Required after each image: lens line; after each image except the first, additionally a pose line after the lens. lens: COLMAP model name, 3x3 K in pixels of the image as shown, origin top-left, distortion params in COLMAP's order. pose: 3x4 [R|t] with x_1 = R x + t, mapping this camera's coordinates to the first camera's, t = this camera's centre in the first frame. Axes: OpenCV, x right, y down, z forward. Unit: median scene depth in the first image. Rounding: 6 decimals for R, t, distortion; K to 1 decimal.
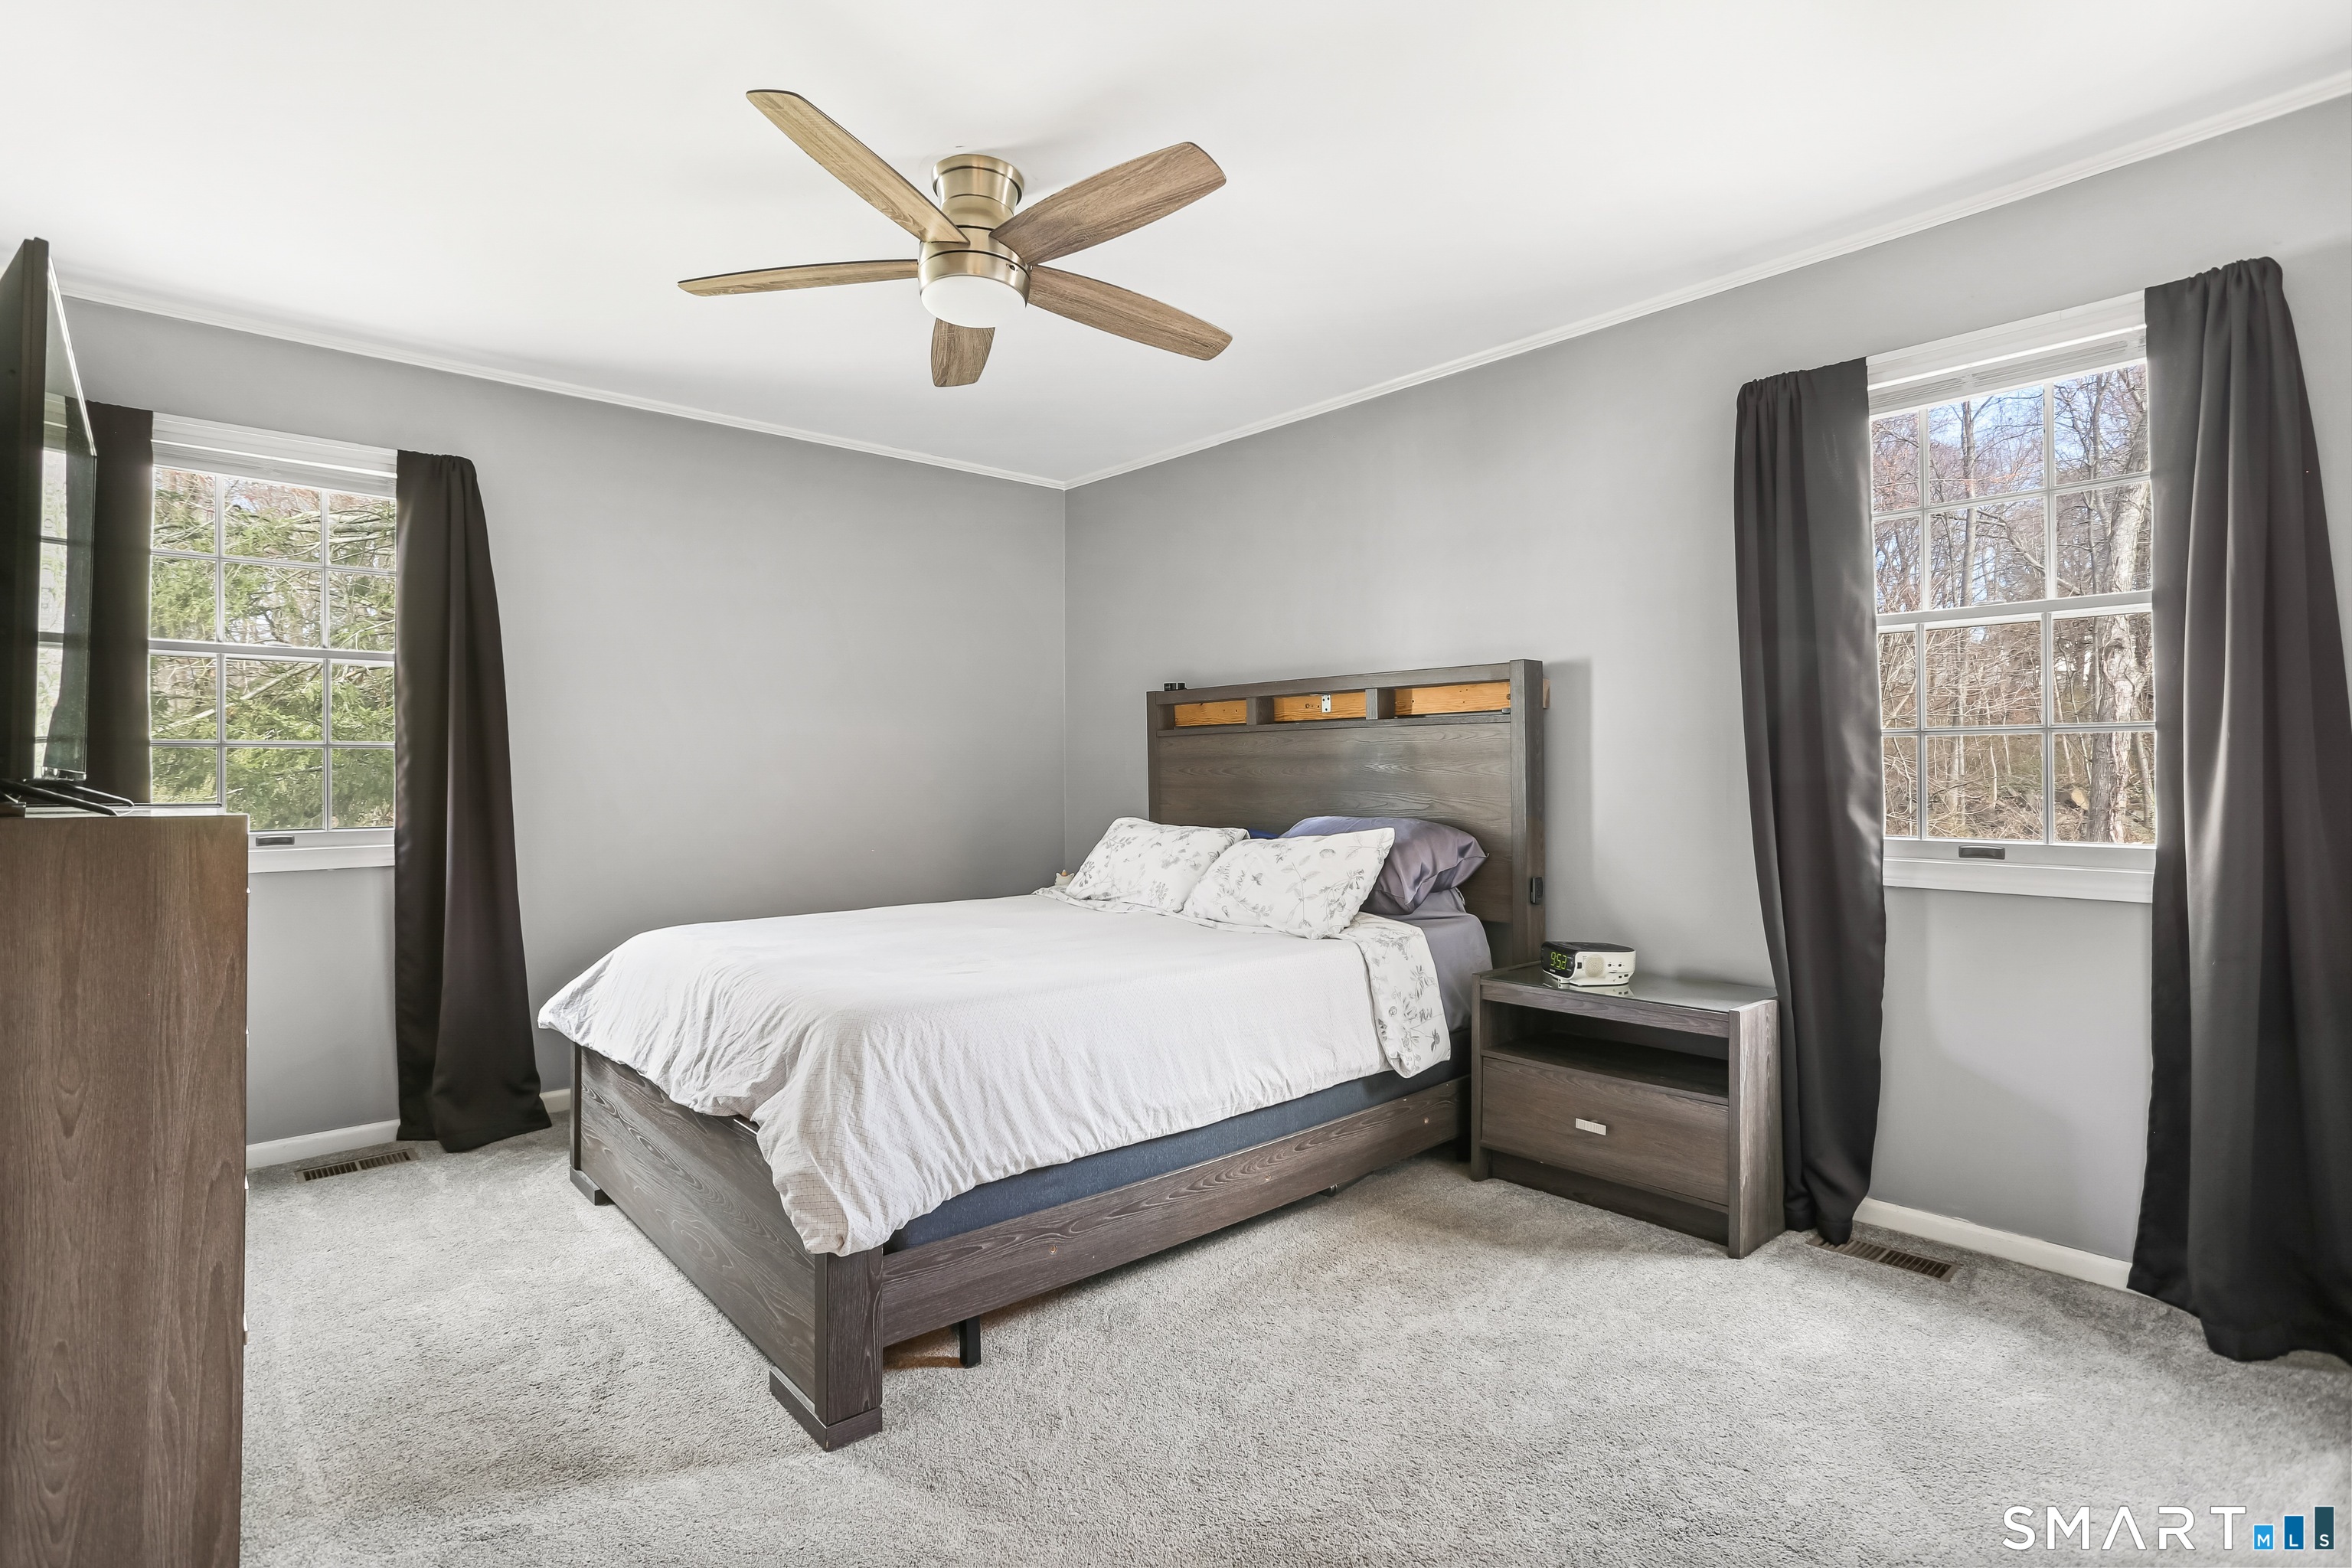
lens RADIAL K [[1147.8, 0, 1171.5], [0, 1147.8, 775.1], [0, 0, 1]] dist [-0.000583, 0.000105]
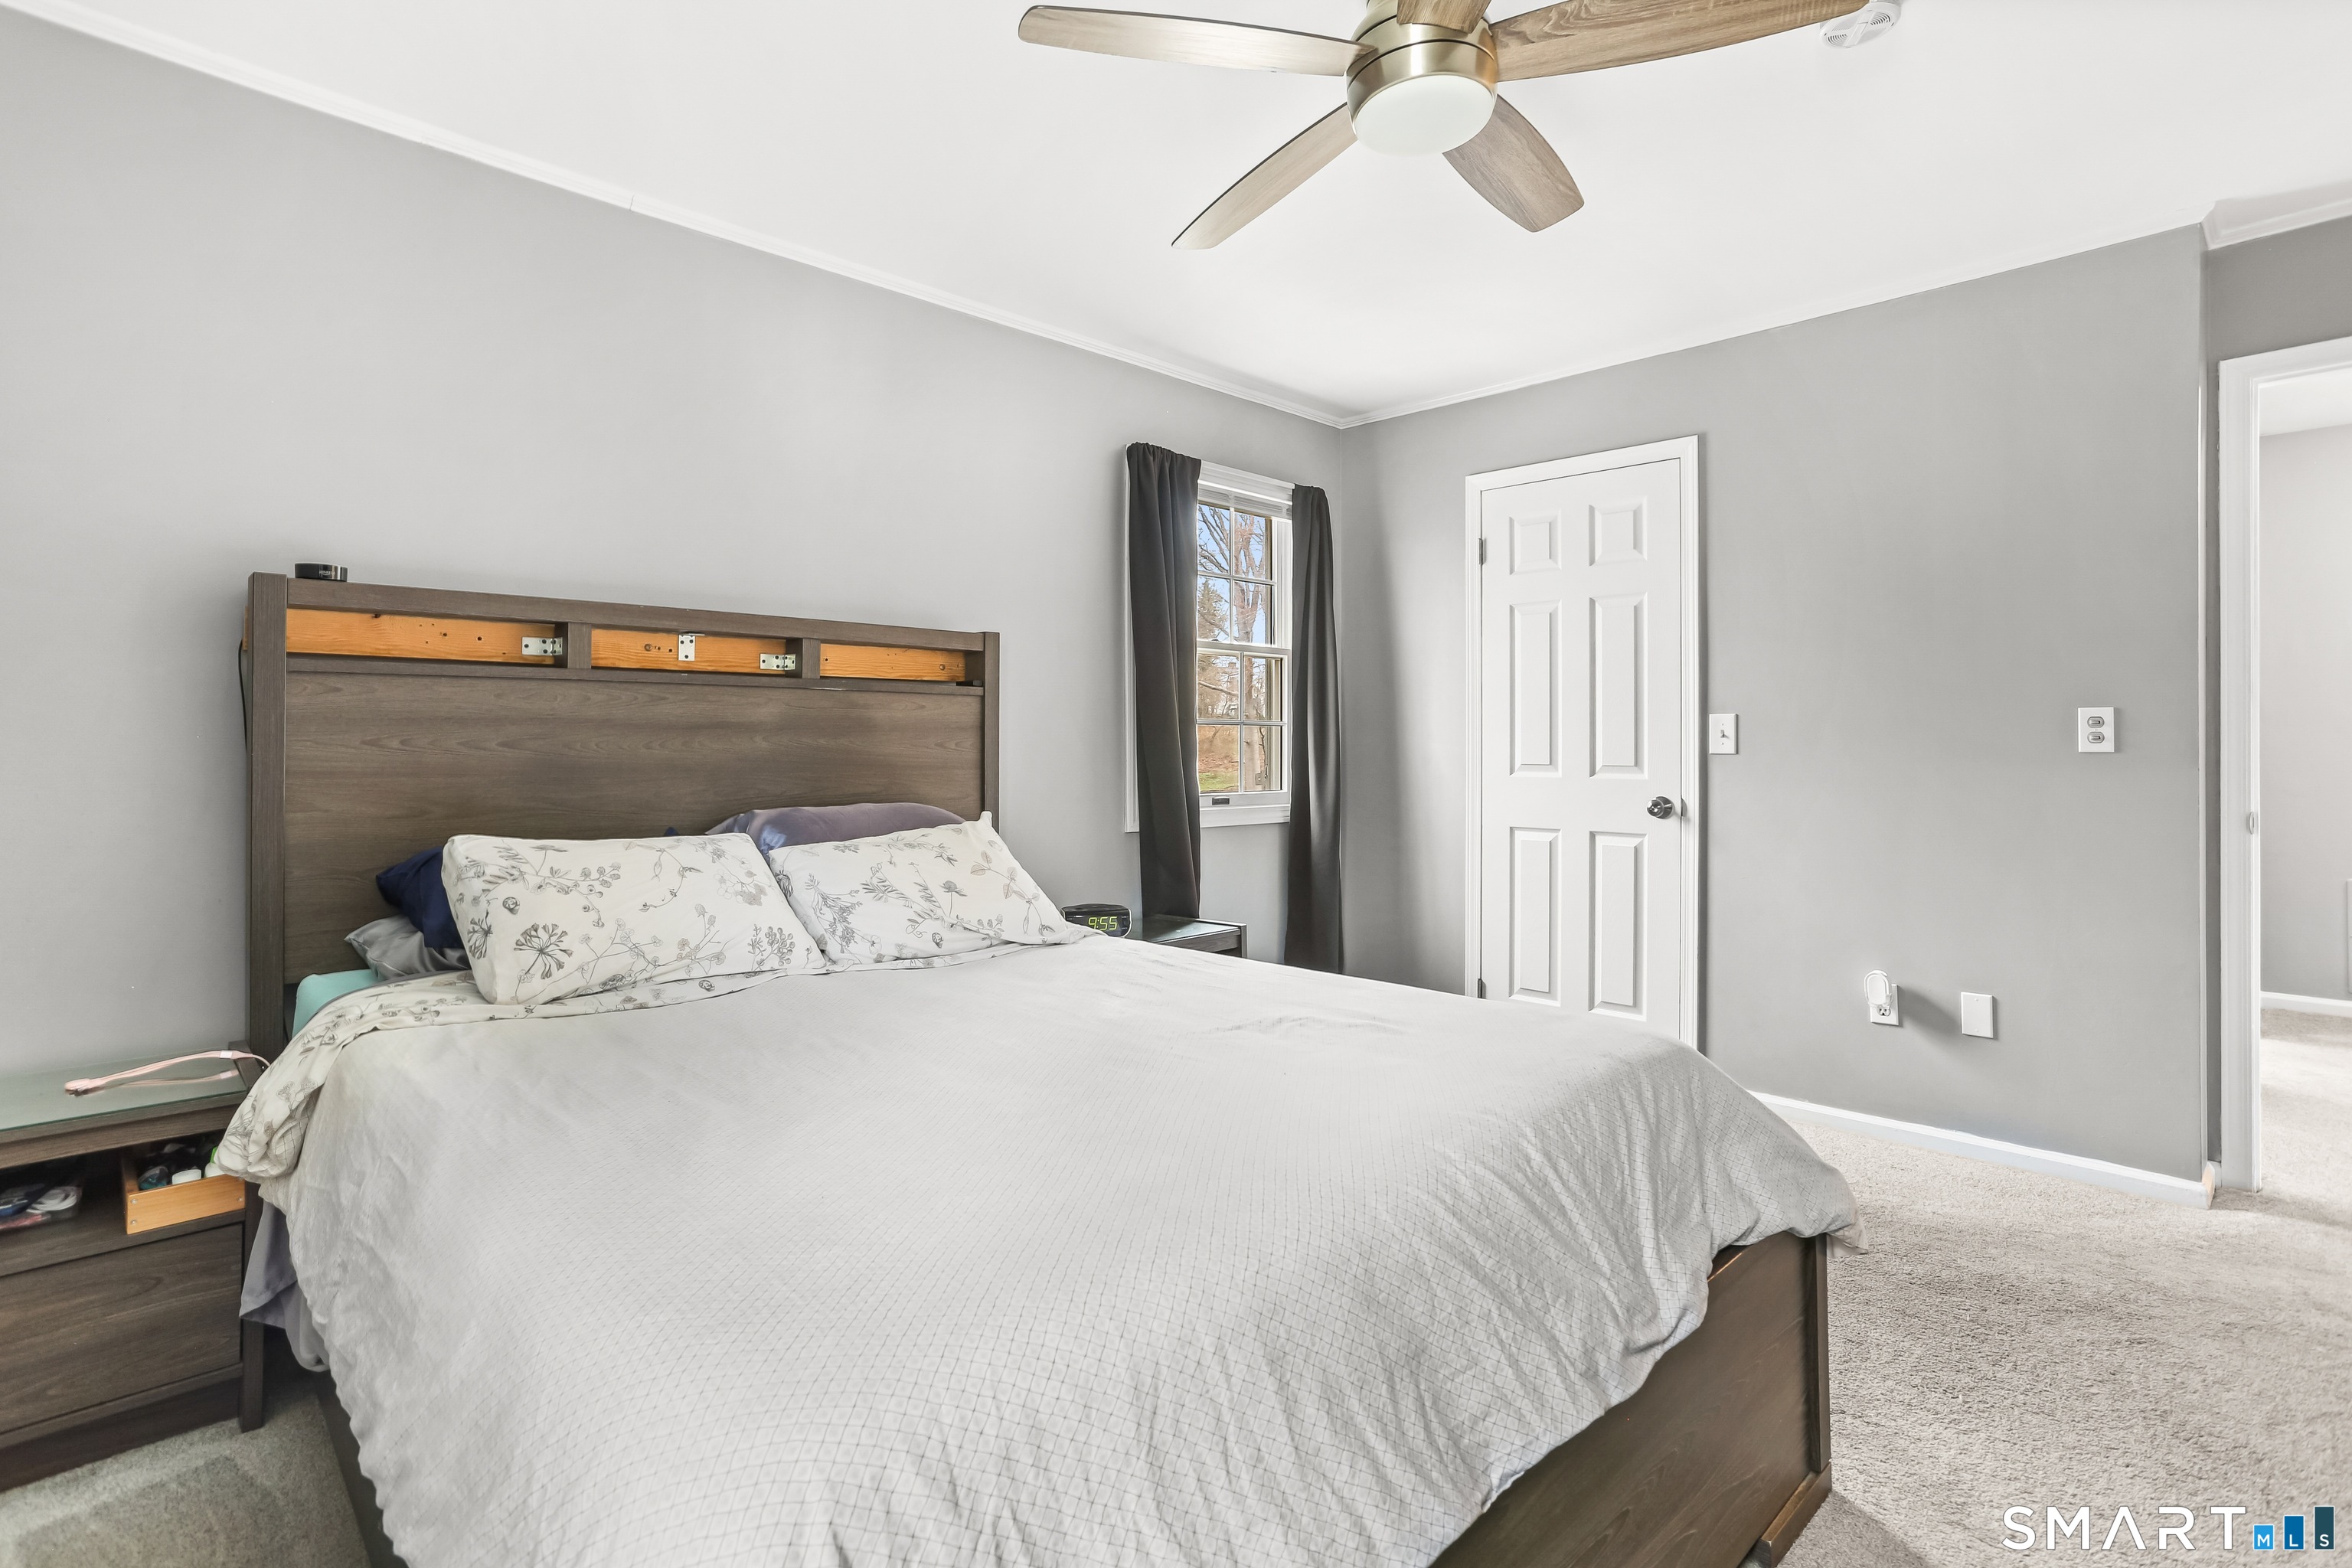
lens RADIAL K [[1147.8, 0, 1171.5], [0, 1147.8, 775.1], [0, 0, 1]] dist [-0.000583, 0.000105]
pose [[-0.023237, -0.005825, 0.999713, -0.641063], [0.013229, 0.999894, 0.006133, 0.015640], [-0.999642, 0.013368, -0.023158, 0.832067]]
